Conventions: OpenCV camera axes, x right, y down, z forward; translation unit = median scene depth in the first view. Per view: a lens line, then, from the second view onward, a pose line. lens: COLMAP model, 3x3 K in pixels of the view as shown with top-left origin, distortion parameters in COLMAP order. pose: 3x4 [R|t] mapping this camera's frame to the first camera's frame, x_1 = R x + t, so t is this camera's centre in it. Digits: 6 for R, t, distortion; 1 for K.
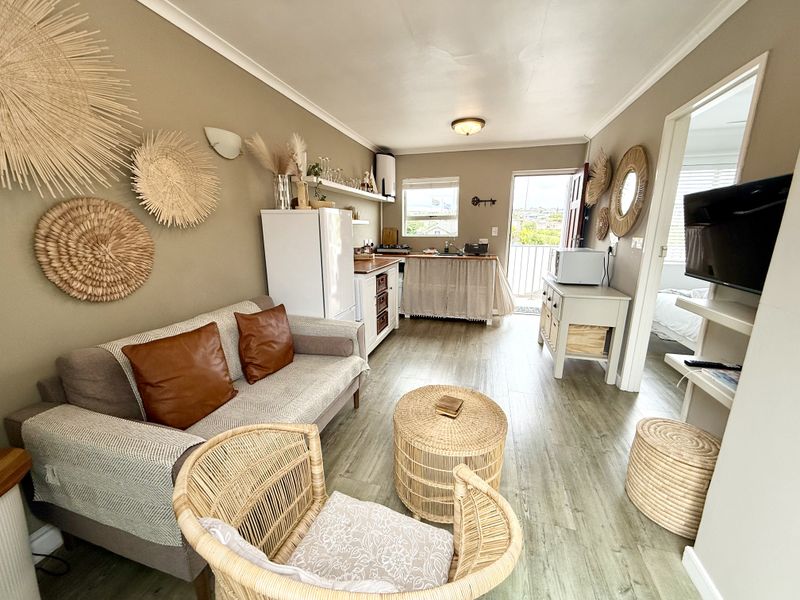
lens RADIAL K [[317.0, 0, 398.2], [0, 317.0, 302.0], [0, 0, 1]] dist [0.000039, -0.000747]
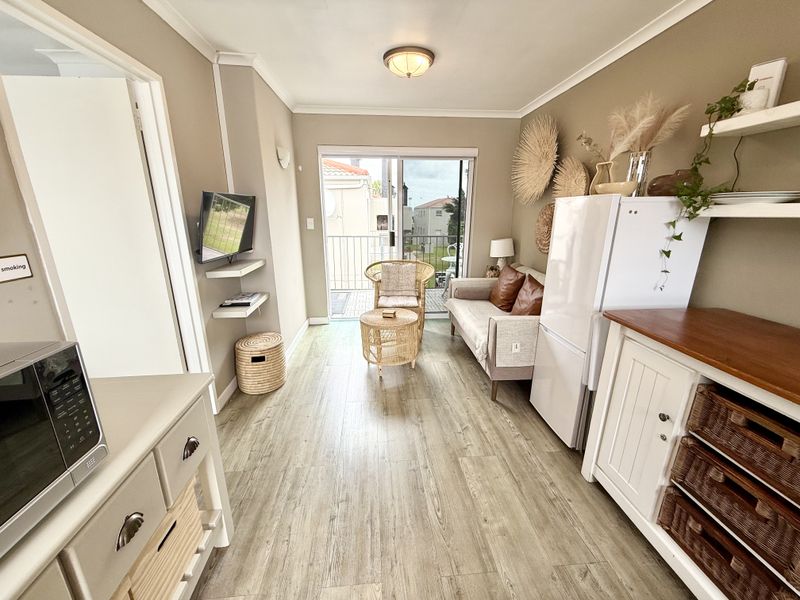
lens RADIAL K [[317.0, 0, 397.3], [0, 317.0, 303.3], [0, 0, 1]] dist [0.000039, -0.000747]
pose [[-0.937667, 0.095504, -0.334155, 0.430348], [-0.080914, 0.875085, 0.477158, -0.365152], [0.337984, 0.474453, -0.812811, 1.459427]]
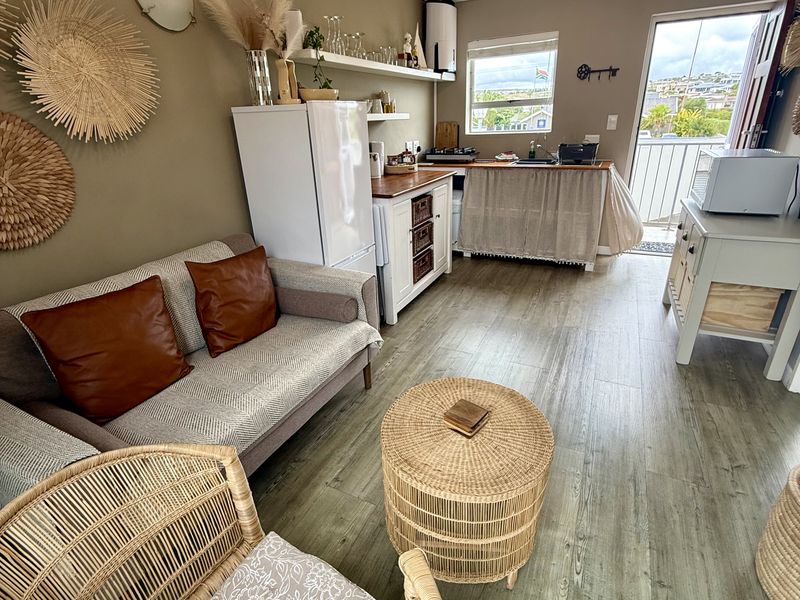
lens RADIAL K [[422.8, 0, 398.4], [0, 422.8, 298.0], [0, 0, 1]] dist [-0.001684, 0.000976]
pose [[0.982213, 0.039494, -0.183567, 0.101382], [-0.007329, 0.984949, 0.172691, -0.038941], [0.187625, -0.168274, 0.967719, 0.094769]]
